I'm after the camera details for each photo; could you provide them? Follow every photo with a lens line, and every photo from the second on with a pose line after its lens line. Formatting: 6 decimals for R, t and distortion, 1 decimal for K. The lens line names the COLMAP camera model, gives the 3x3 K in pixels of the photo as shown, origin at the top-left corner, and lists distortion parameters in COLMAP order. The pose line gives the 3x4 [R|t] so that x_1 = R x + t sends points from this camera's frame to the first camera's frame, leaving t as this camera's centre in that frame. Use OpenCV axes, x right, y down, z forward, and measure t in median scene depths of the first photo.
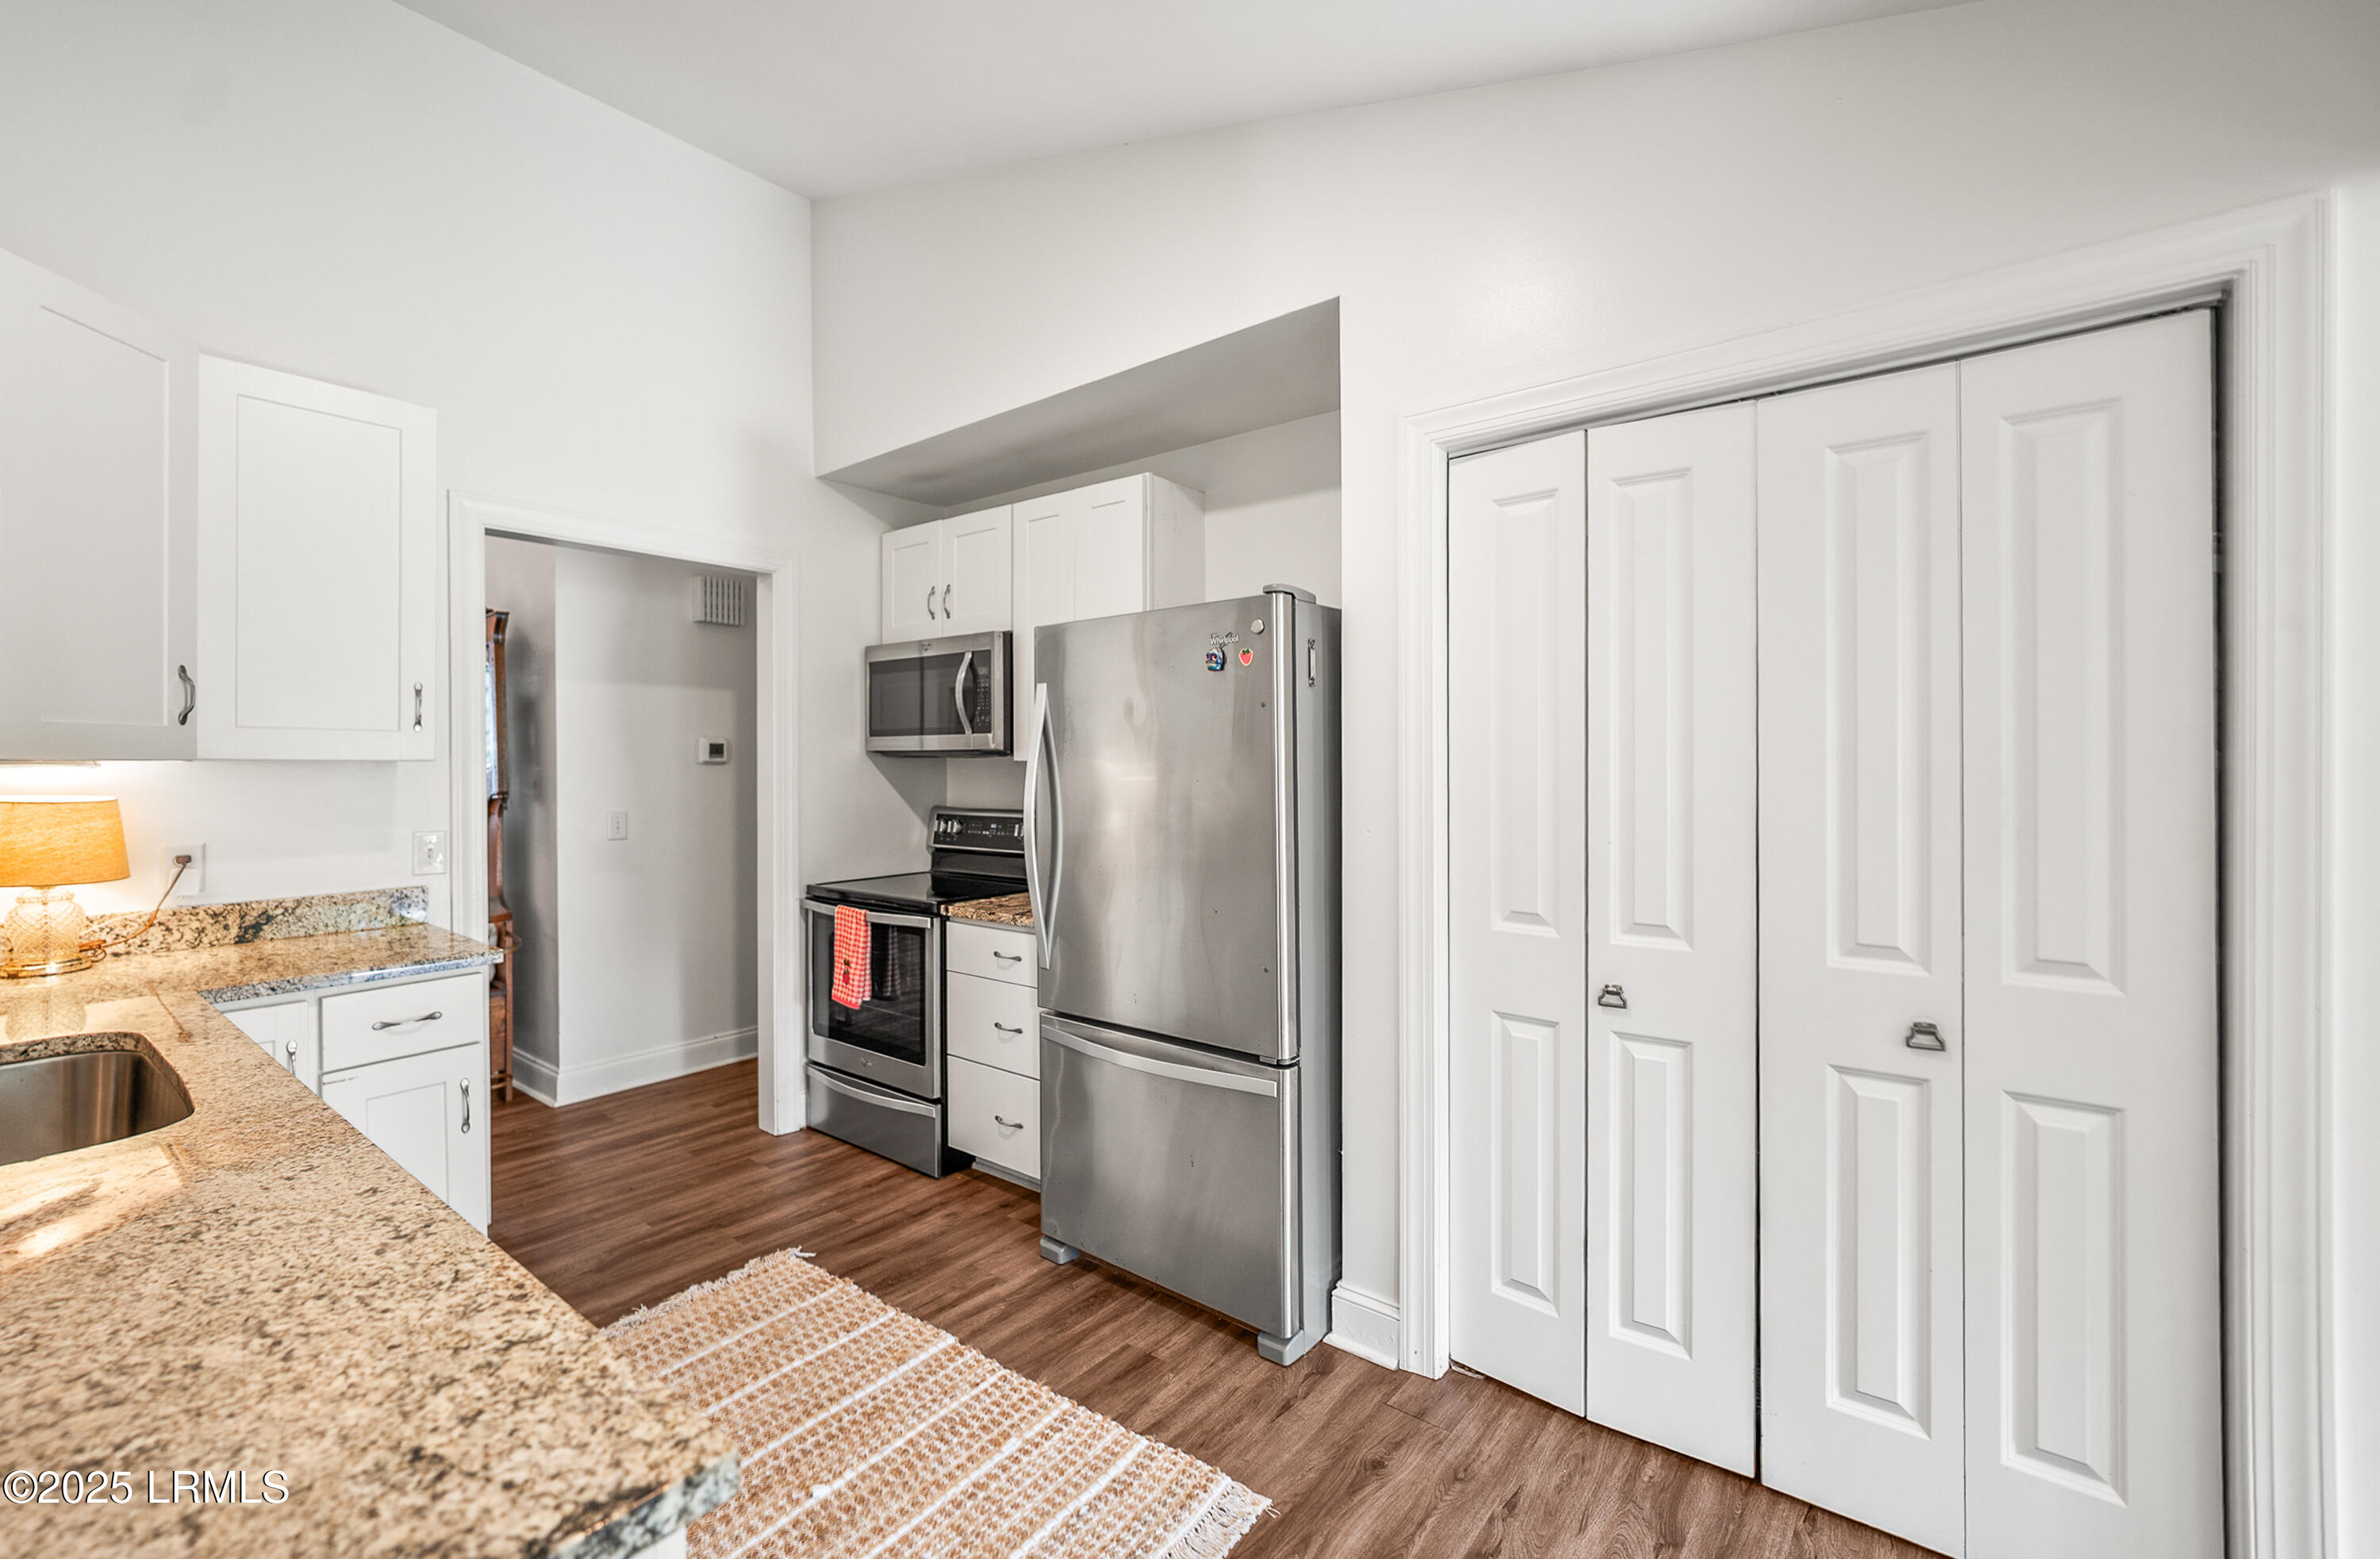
lens RADIAL K [[975.3, 0, 1187.0], [0, 975.3, 765.0], [0, 0, 1]] dist [-0.009547, 0.000912]
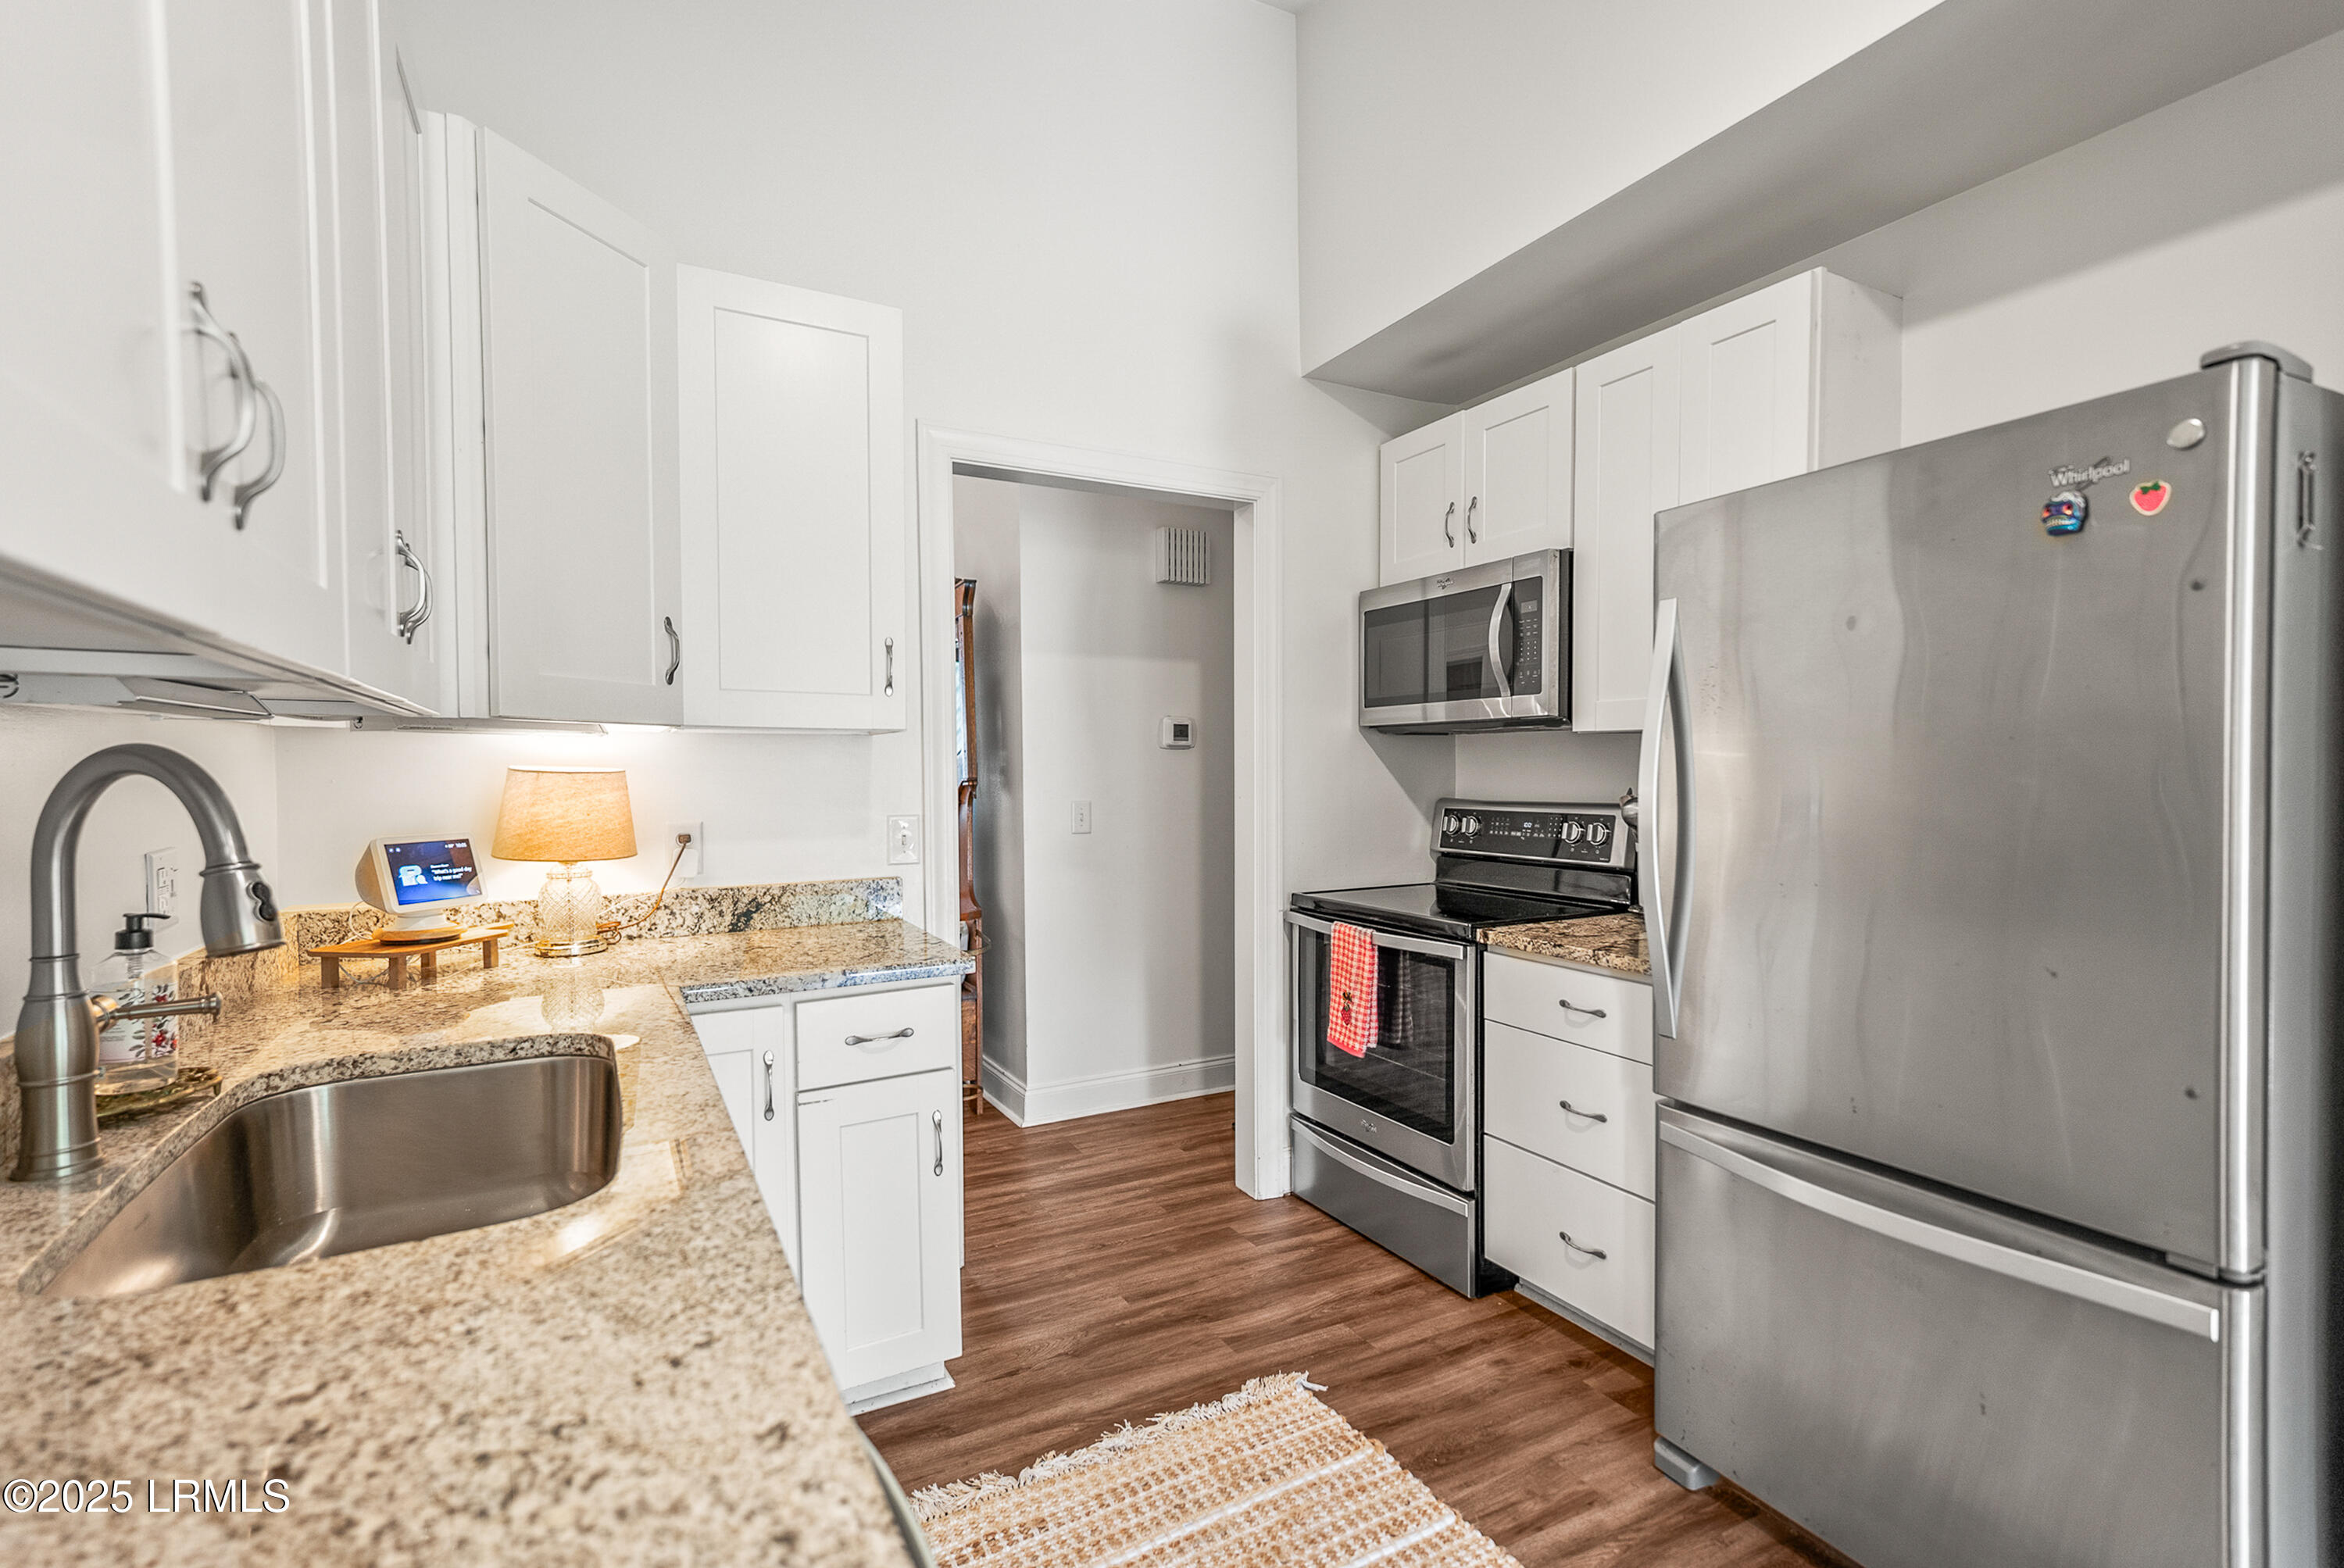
lens RADIAL K [[1079.9, 0, 1173.5], [0, 1079.9, 788.4], [0, 0, 1]] dist [0.002816, 0.001031]
pose [[0.909645, 0.002701, -0.415377, -0.134541], [0.005287, 0.999823, 0.018079, 0.024781], [0.415353, -0.018642, 0.909469, 0.187891]]
